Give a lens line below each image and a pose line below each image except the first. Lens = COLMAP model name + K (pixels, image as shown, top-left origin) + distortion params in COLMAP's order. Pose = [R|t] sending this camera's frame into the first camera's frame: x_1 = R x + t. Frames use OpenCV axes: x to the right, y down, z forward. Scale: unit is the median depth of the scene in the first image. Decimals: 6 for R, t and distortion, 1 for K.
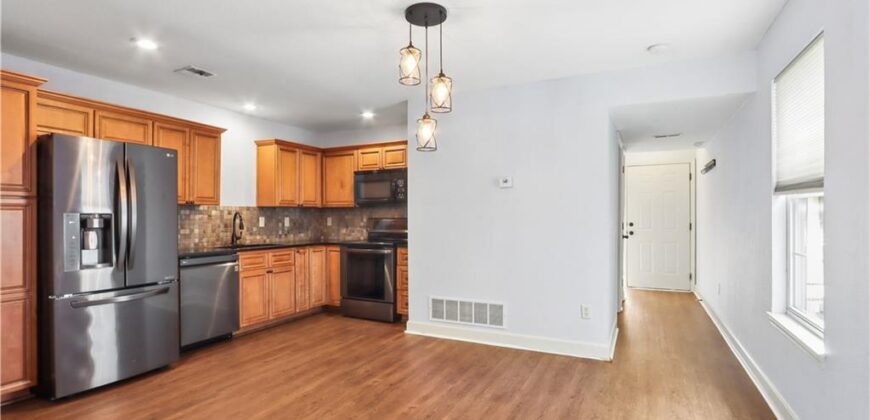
lens RADIAL K [[420.9, 0, 435.3], [0, 420.9, 216.3], [0, 0, 1]] dist [-0.017757, 0.000267]
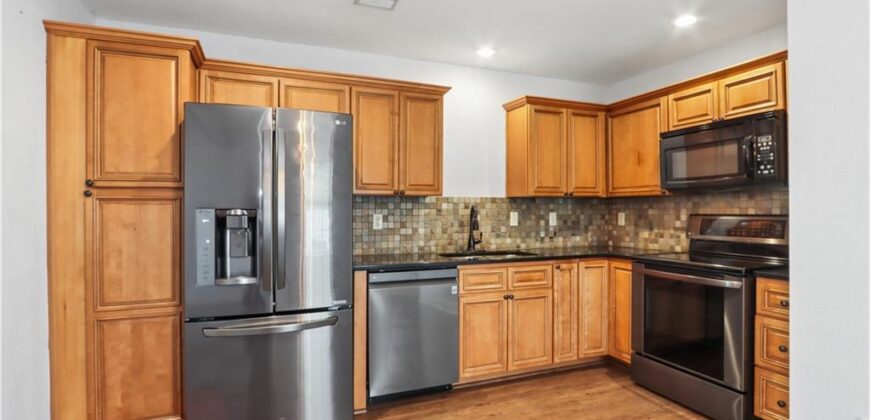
lens RADIAL K [[415.4, 0, 424.1], [0, 415.4, 210.6], [0, 0, 1]] dist [-0.022246, 0.000439]
pose [[0.730352, 0.000915, -0.683071, -0.049180], [0.001366, 0.999995, 0.002800, -0.002870], [0.683070, -0.002978, 0.730347, 0.406410]]
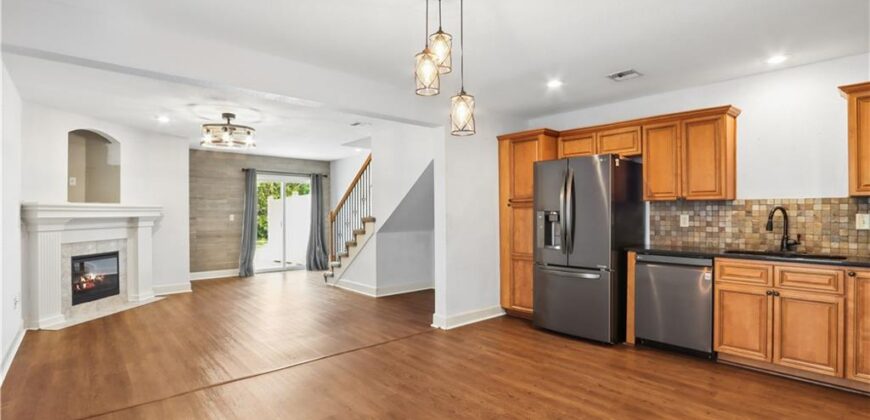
lens RADIAL K [[415.4, 0, 424.1], [0, 415.4, 210.6], [0, 0, 1]] dist [-0.022246, 0.000439]
pose [[-0.396511, -0.000613, -0.918030, 0.406398], [0.004312, 0.999988, -0.002530, -0.004048], [0.918020, -0.004962, -0.396503, 0.677077]]
